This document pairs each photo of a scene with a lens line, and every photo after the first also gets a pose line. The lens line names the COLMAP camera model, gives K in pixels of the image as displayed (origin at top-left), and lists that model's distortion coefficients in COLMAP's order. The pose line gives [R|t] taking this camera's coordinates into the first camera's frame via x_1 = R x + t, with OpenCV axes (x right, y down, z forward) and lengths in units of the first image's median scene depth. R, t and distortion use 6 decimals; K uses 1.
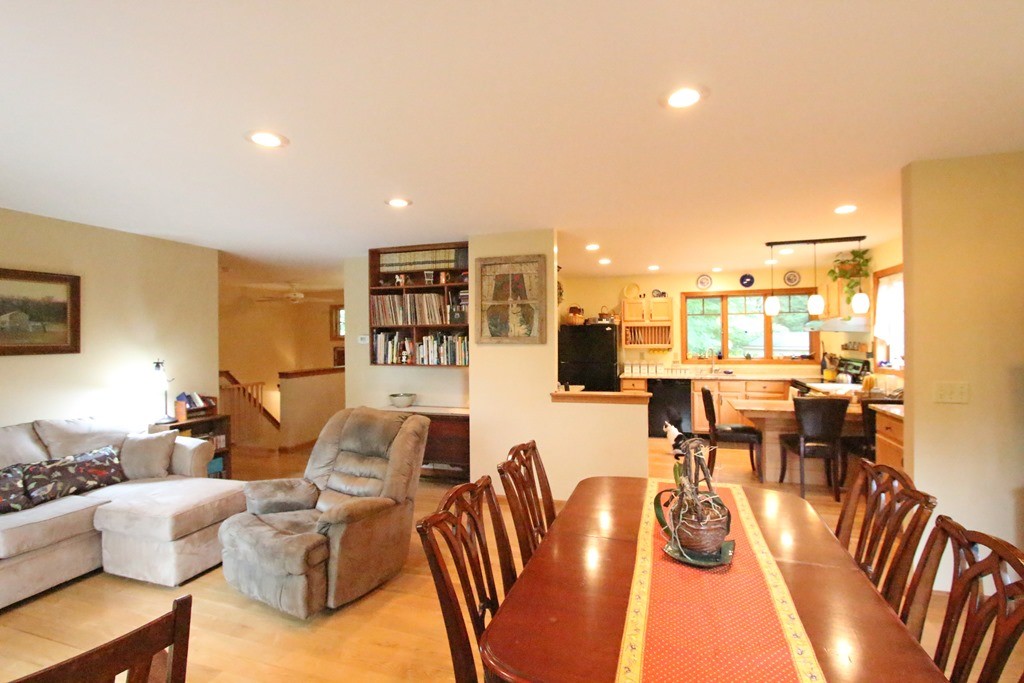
lens RADIAL K [[471.0, 0, 517.5], [0, 471.0, 336.6], [0, 0, 1]] dist [-0.025115, 0.005131]
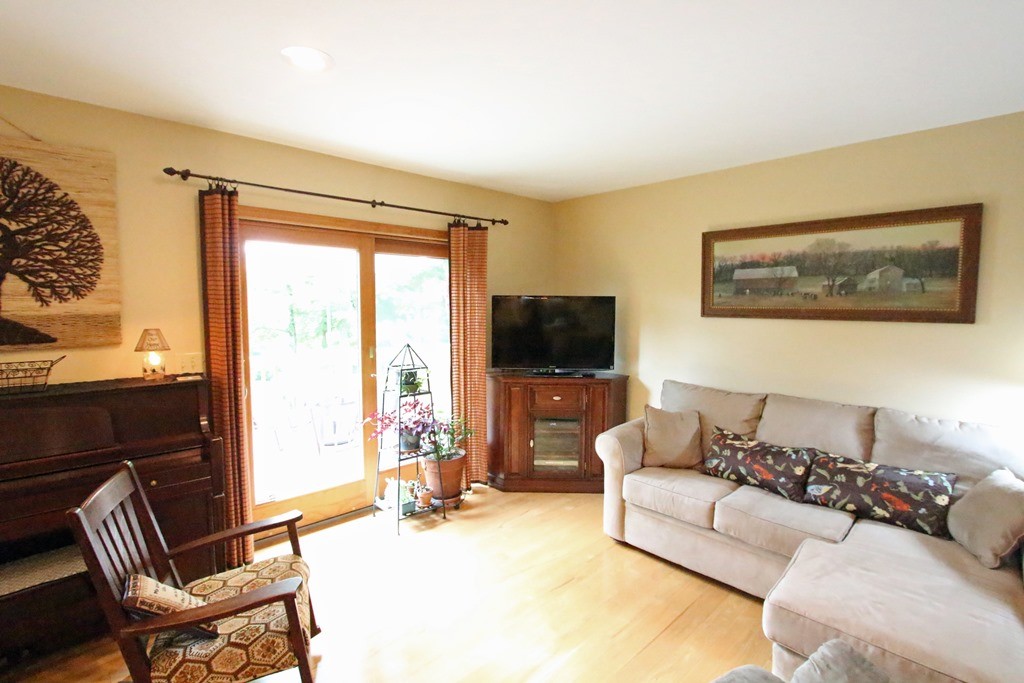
lens RADIAL K [[471.0, 0, 520.3], [0, 471.0, 337.4], [0, 0, 1]] dist [-0.025115, 0.005131]
pose [[-0.484972, 0.072647, -0.871507, -0.046729], [0.002669, 0.996662, 0.081595, 0.000213], [0.874525, 0.037245, -0.483547, 0.500327]]
